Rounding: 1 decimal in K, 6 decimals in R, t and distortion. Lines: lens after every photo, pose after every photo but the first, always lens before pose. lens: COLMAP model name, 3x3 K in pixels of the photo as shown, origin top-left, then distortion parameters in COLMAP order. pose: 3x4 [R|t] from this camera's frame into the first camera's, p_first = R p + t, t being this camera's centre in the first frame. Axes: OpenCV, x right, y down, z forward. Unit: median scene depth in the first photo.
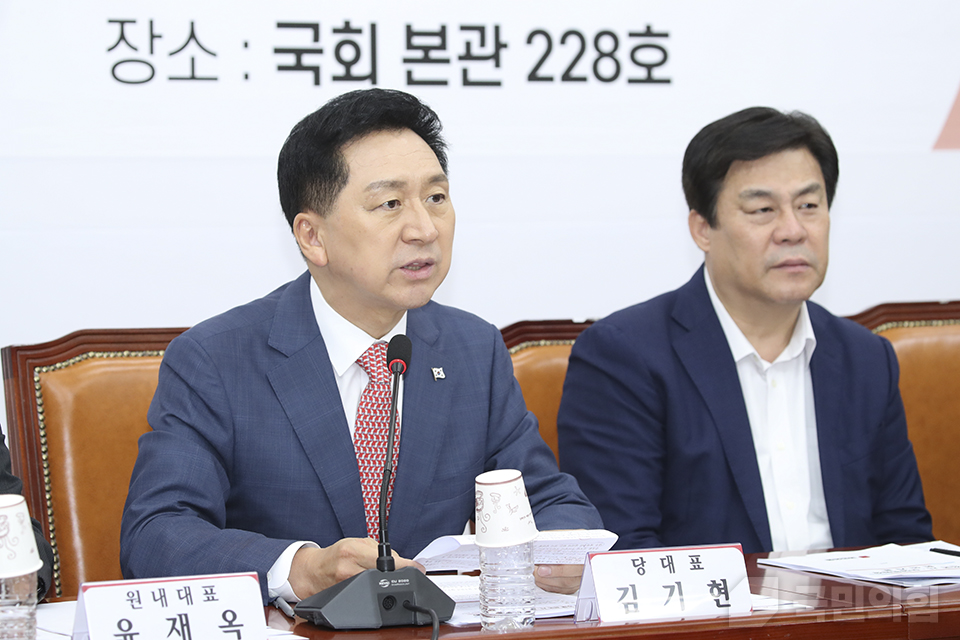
lens RADIAL K [[3629.4, 0, 480.0], [0, 3629.4, 320.0], [0, 0, 1]] dist [0.137118, 2.346851]
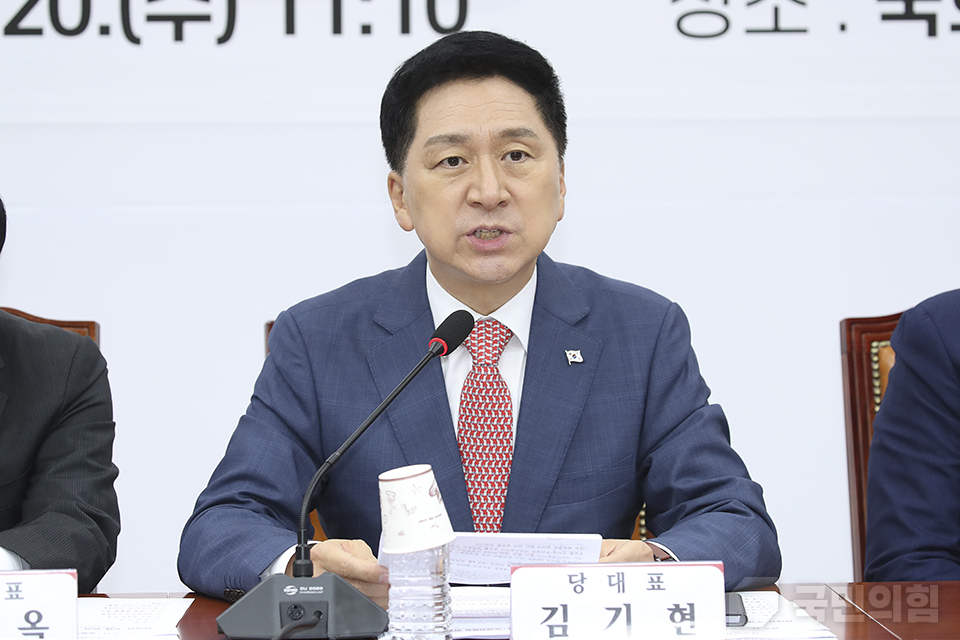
lens RADIAL K [[3885.0, 0, 480.0], [0, 3885.0, 320.0], [0, 0, 1]] dist [0.269052, -0.400493]
pose [[0.914205, 0.015377, -0.404961, 0.360661], [-0.014908, 0.999880, 0.004310, 0.002226], [0.404978, 0.002097, 0.914324, 0.143205]]
